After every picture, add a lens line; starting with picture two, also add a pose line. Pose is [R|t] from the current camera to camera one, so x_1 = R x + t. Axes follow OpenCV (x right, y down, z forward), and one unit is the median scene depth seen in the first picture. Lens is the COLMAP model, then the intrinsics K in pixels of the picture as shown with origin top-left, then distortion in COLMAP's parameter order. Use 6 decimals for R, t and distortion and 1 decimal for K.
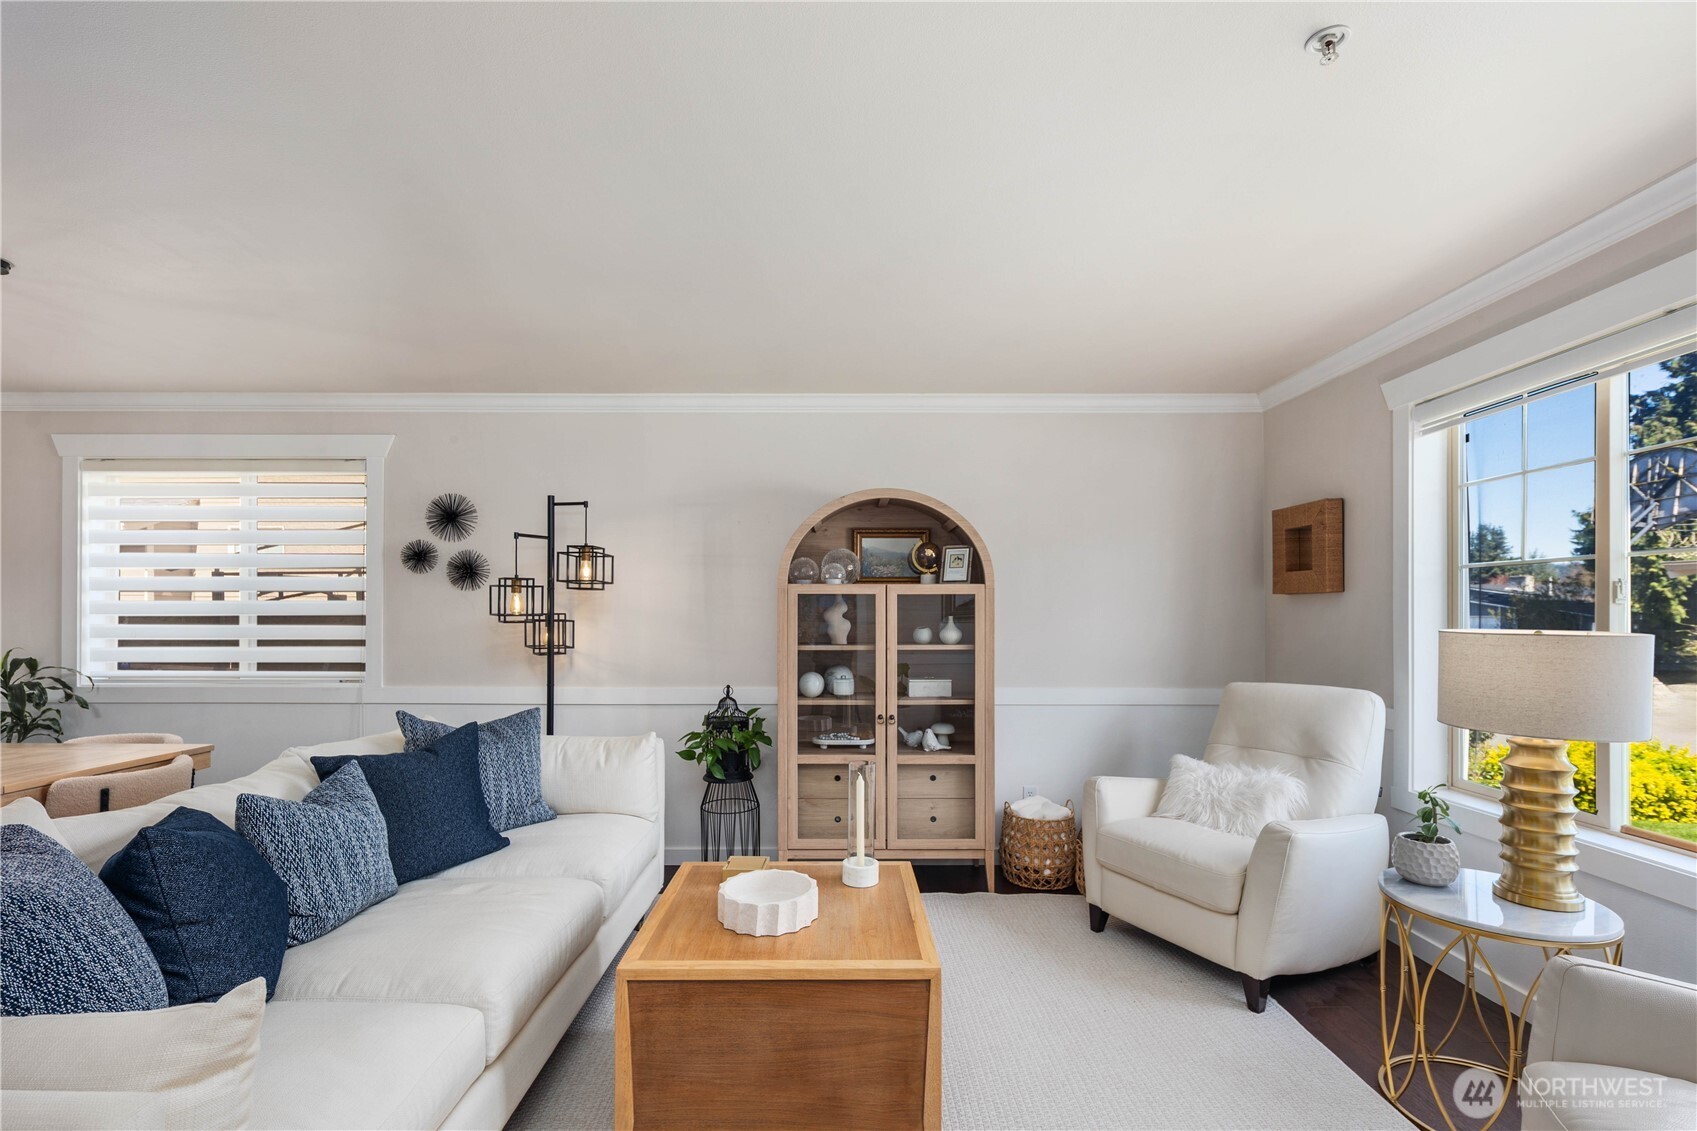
lens RADIAL K [[747.9, 0, 847.9], [0, 747.9, 612.8], [0, 0, 1]] dist [0.000795, 0.000022]
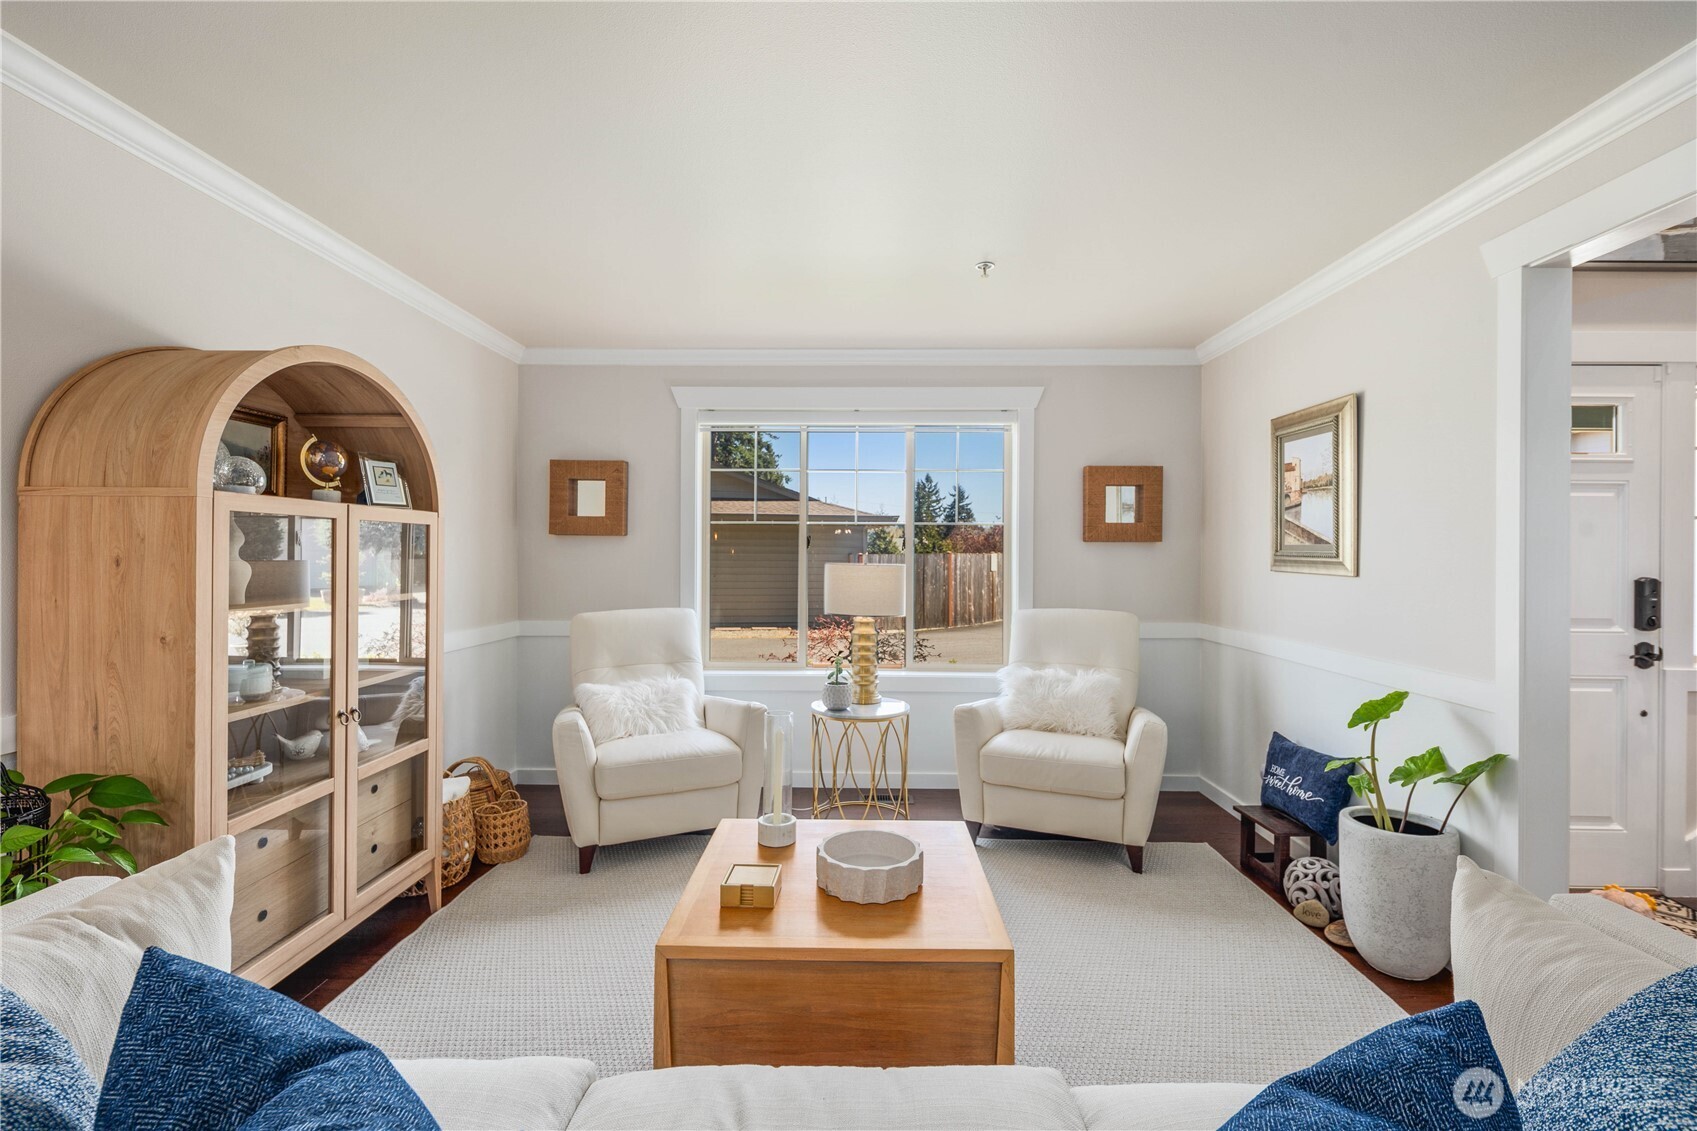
lens RADIAL K [[739.6, 0, 844.4], [0, 739.6, 570.8], [0, 0, 1]] dist [-0.001046, -0.000322]
pose [[0.024483, -0.020876, 0.999482, -0.561967], [-0.009989, 0.999727, 0.021126, 0.001306], [-0.999650, -0.010501, 0.024268, 0.564401]]
